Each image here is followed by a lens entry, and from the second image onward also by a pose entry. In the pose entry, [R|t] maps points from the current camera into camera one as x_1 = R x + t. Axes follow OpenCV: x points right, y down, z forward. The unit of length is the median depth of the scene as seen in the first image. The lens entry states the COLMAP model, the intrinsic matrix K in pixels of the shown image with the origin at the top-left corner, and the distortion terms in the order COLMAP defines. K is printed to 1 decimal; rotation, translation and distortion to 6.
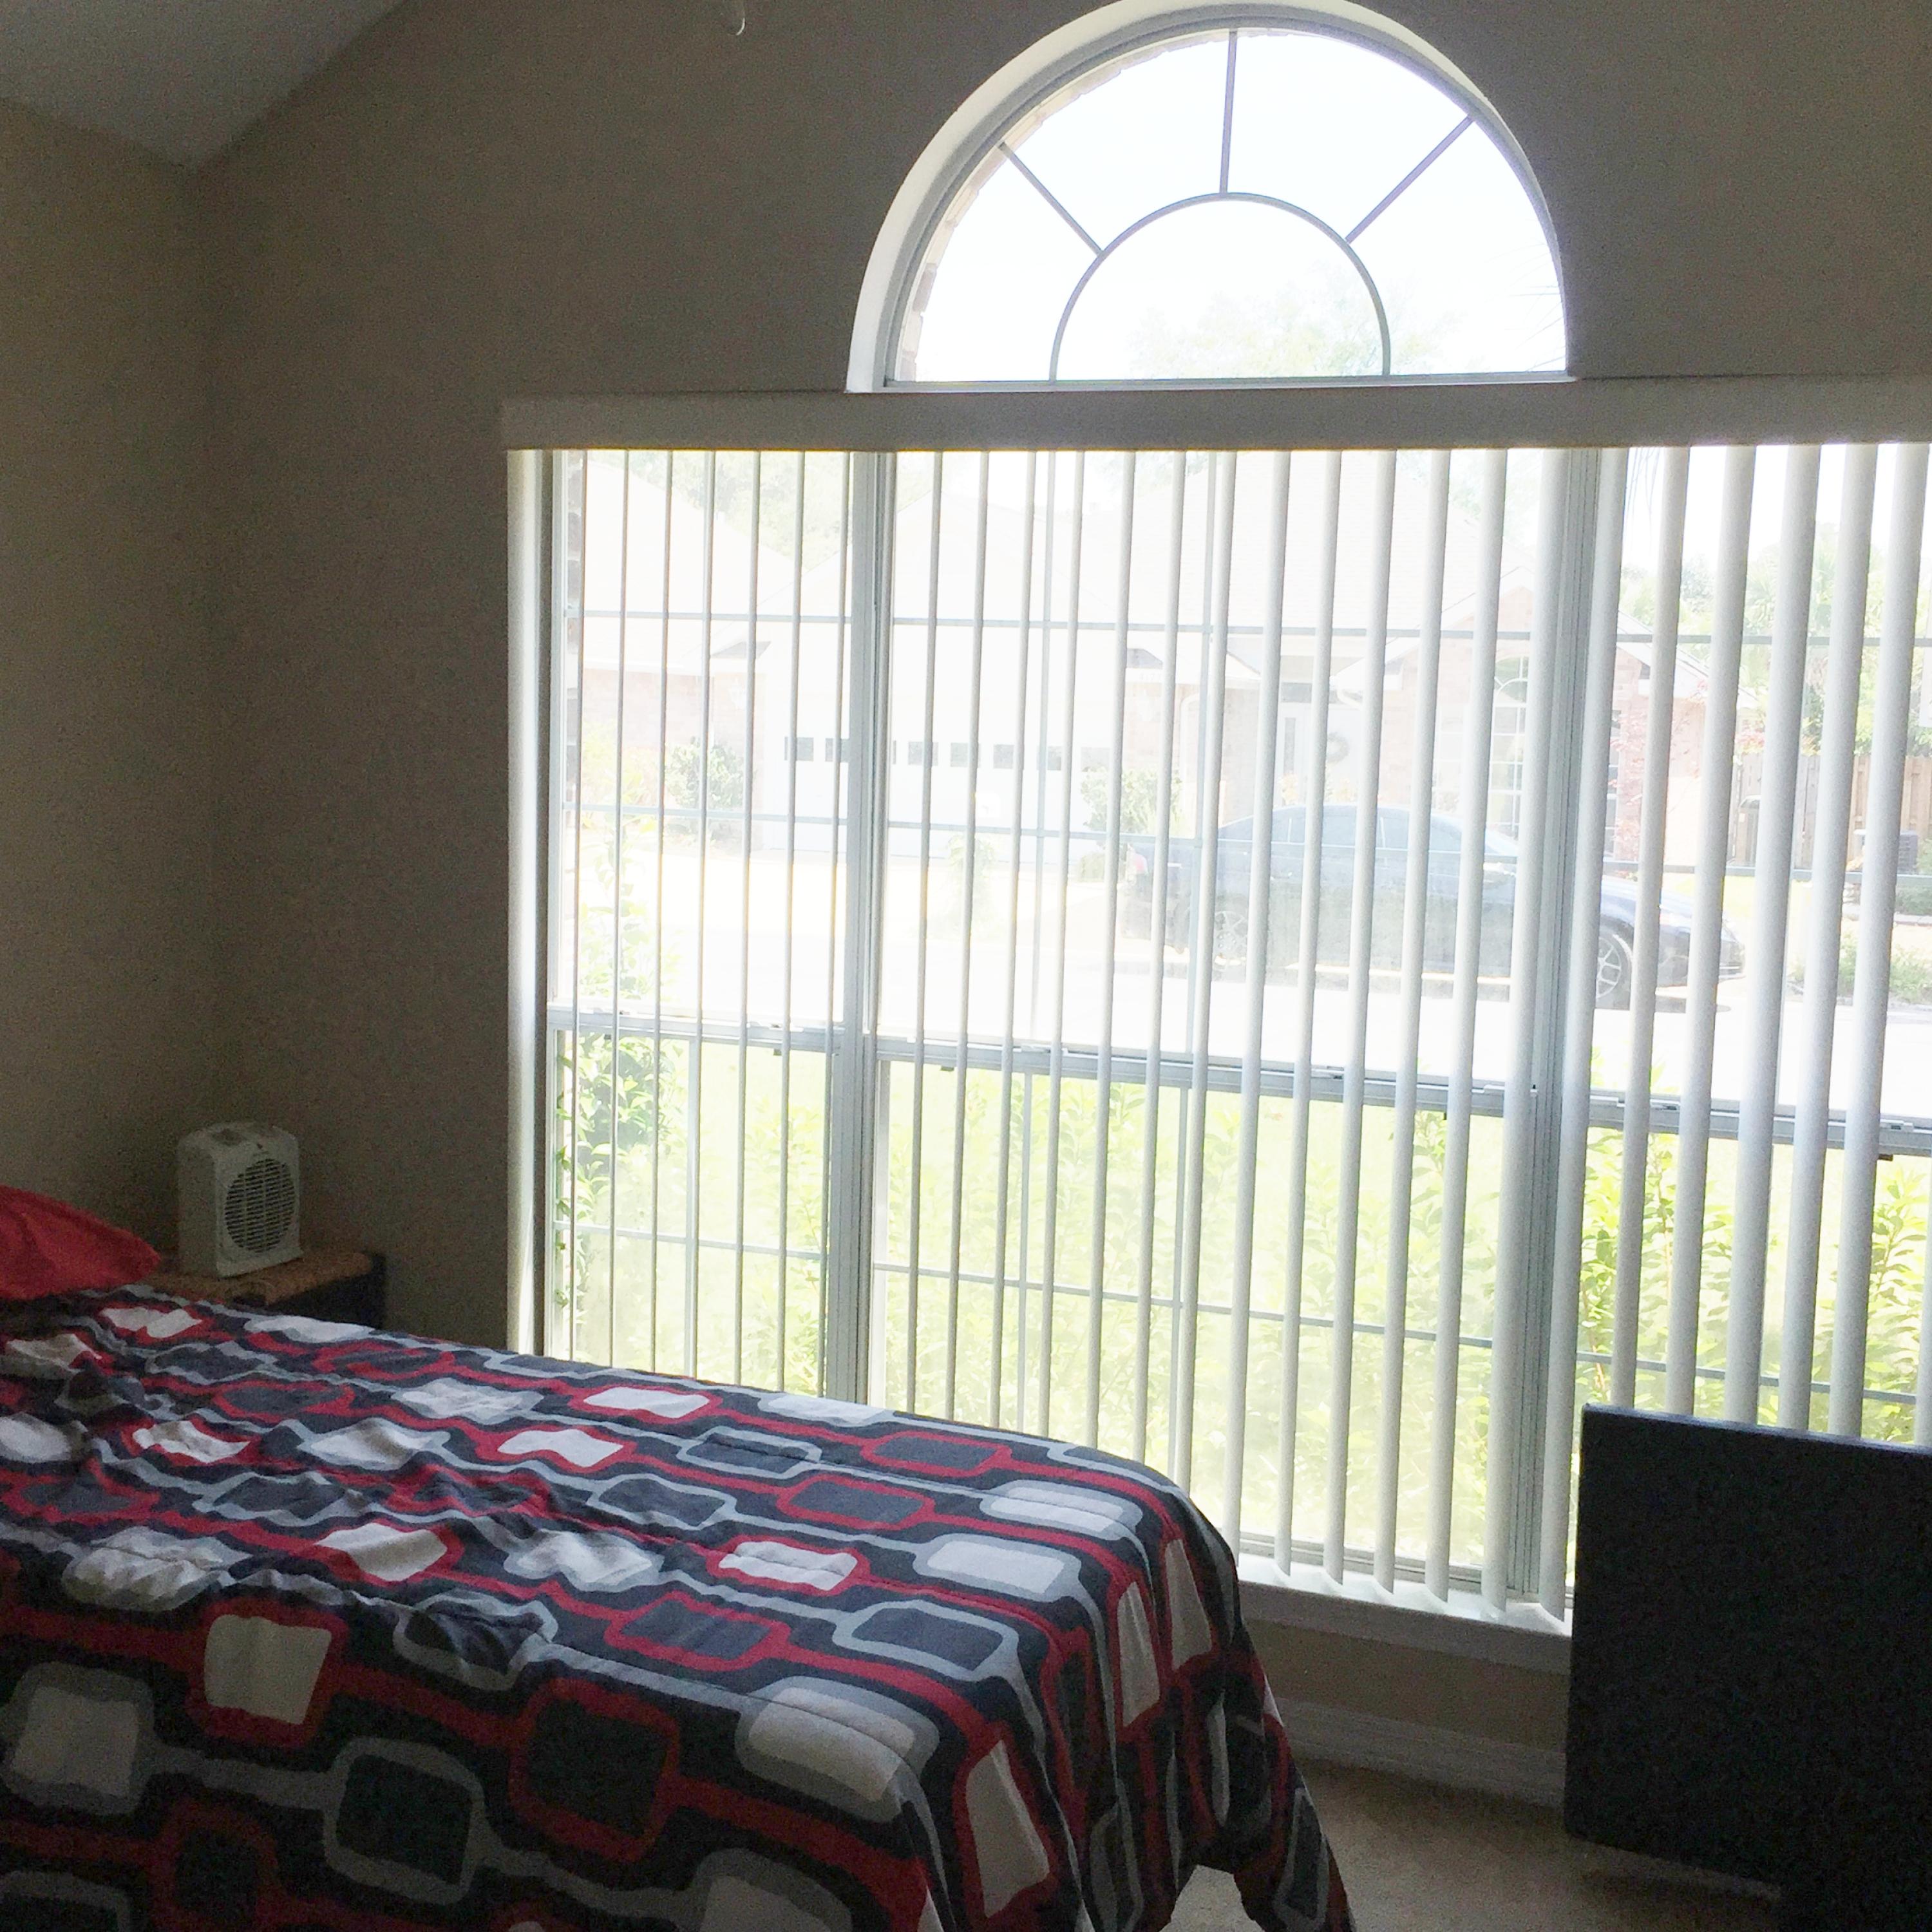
lens RADIAL K [[2281.3, 0, 966.0], [0, 2281.3, 966.0], [0, 0, 1]] dist [0.089237, -0.203027]
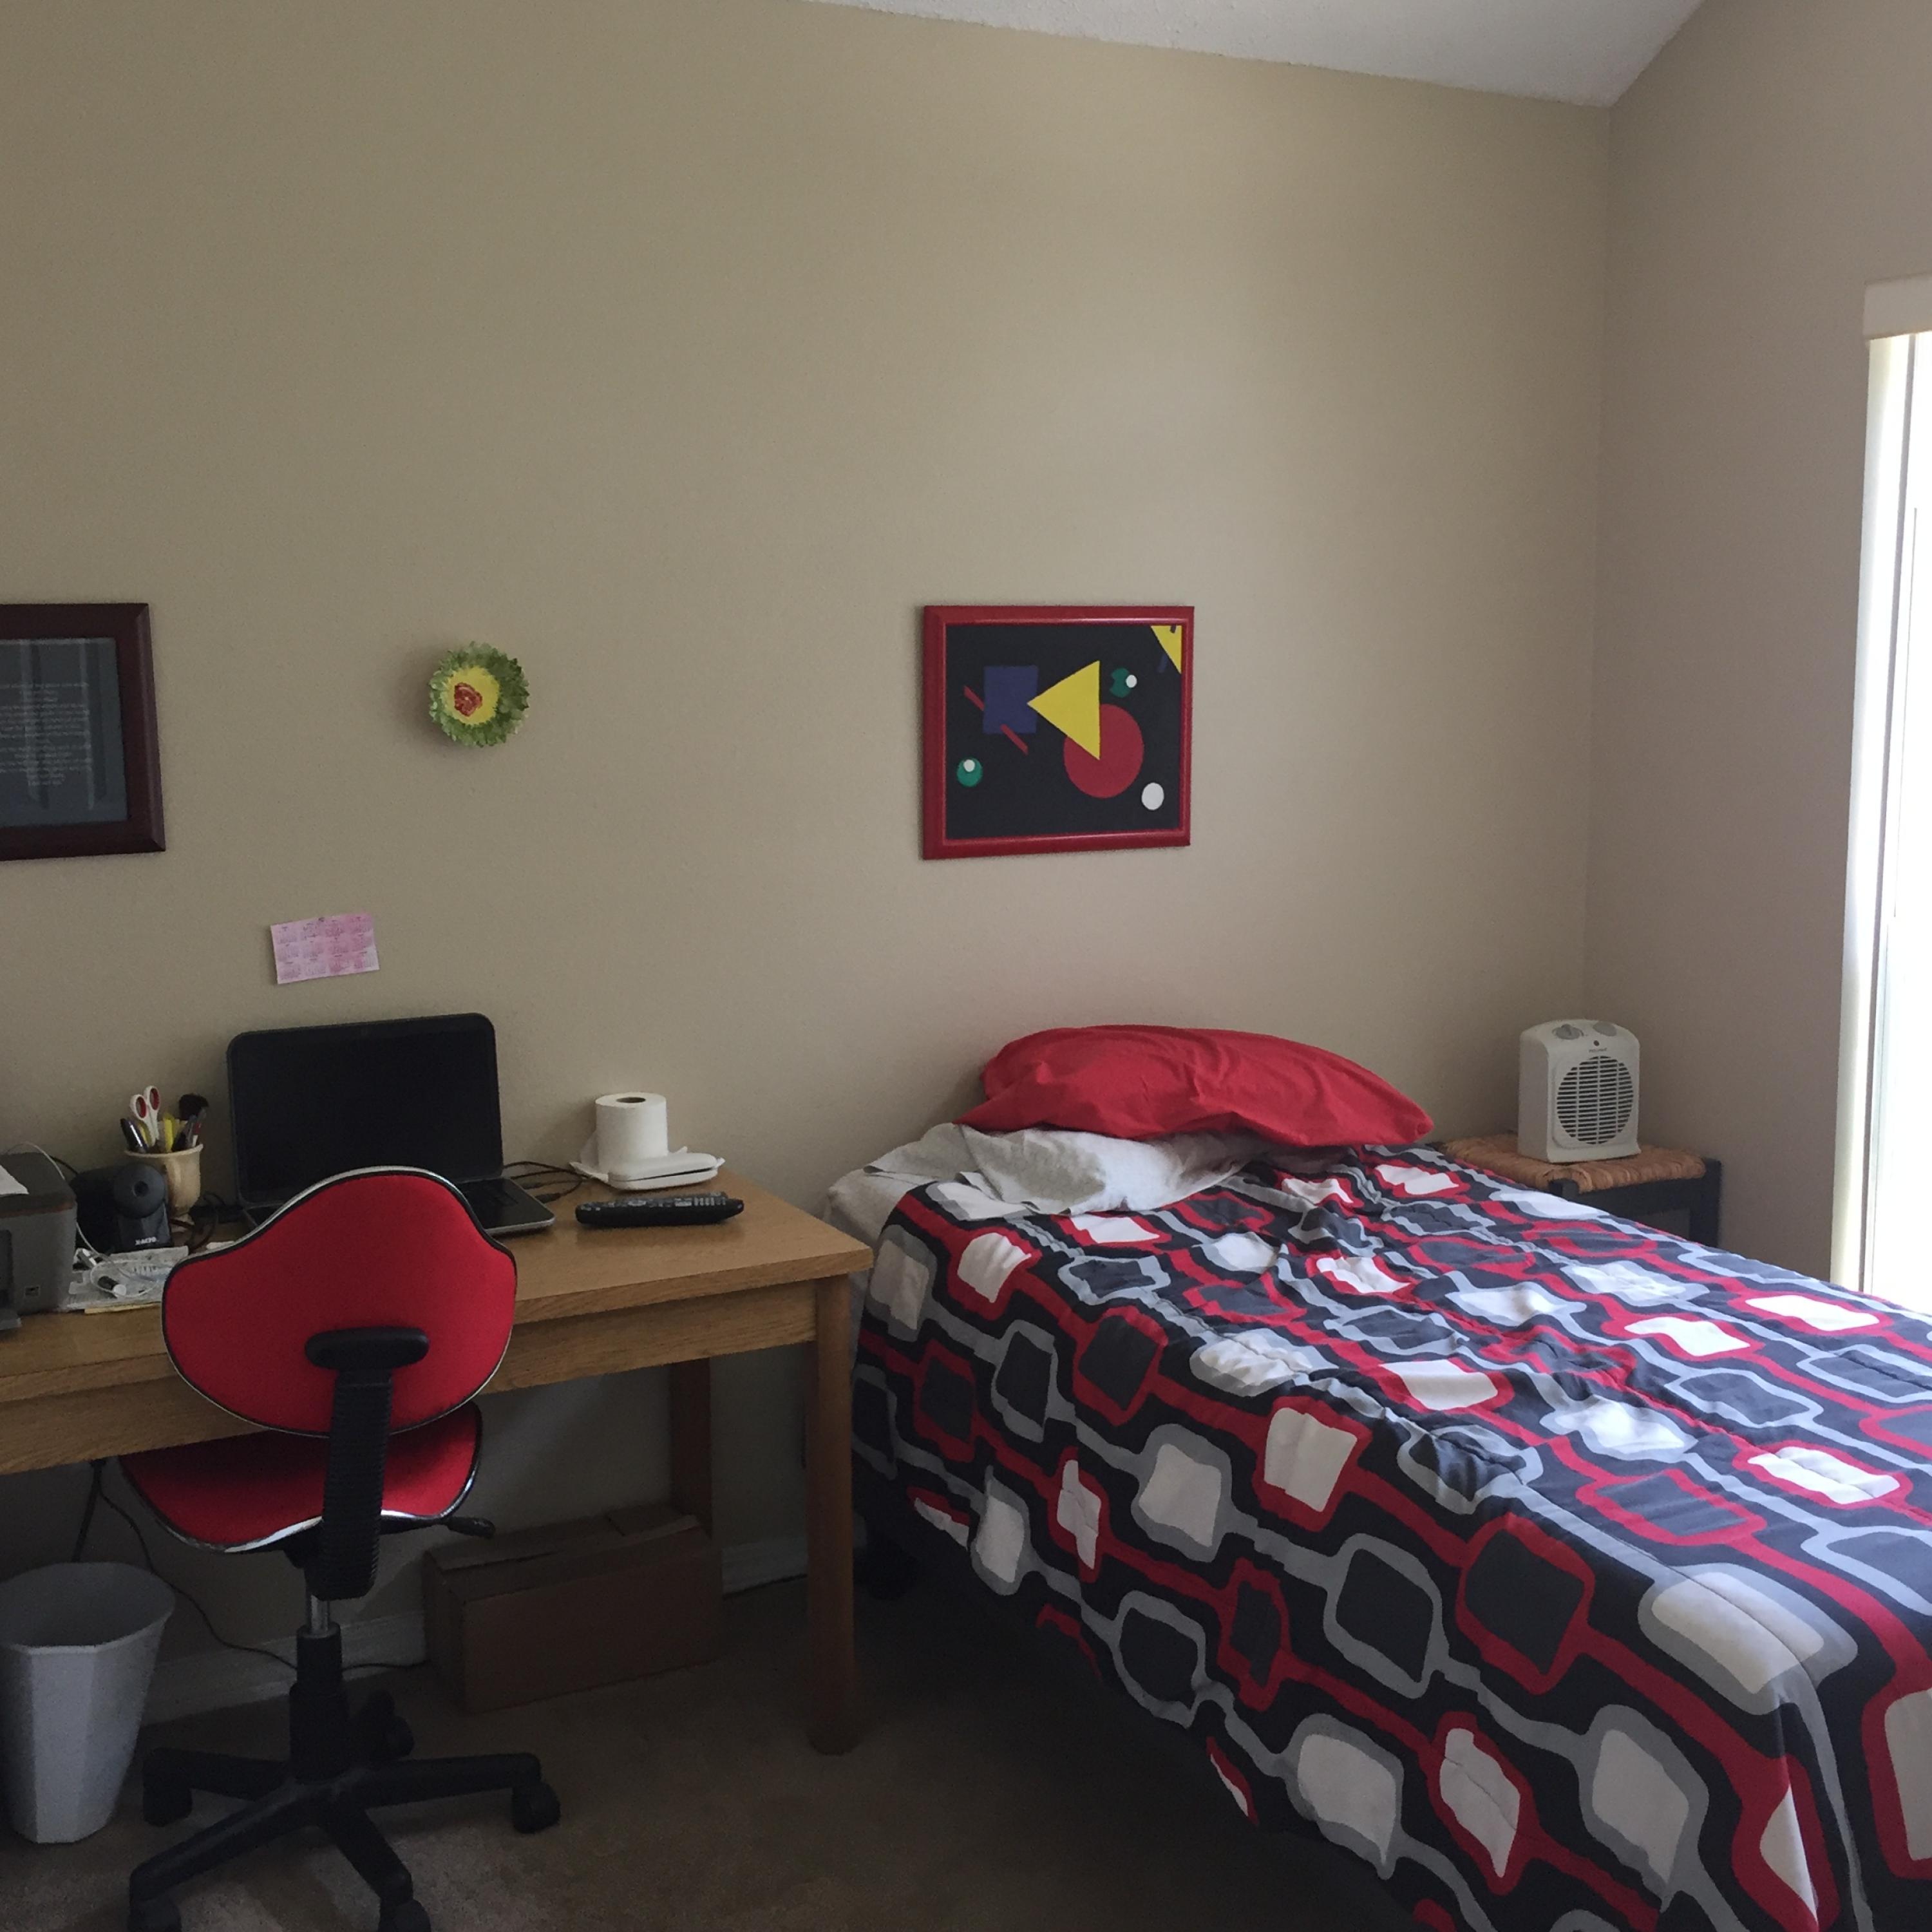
lens RADIAL K [[2281.3, 0, 966.0], [0, 2281.3, 966.0], [0, 0, 1]] dist [0.089237, -0.203027]
pose [[0.759566, 0.053101, -0.648259, 0.251106], [-0.036761, 0.998574, 0.038723, 0.022469], [0.649391, -0.005582, 0.760435, 0.031273]]
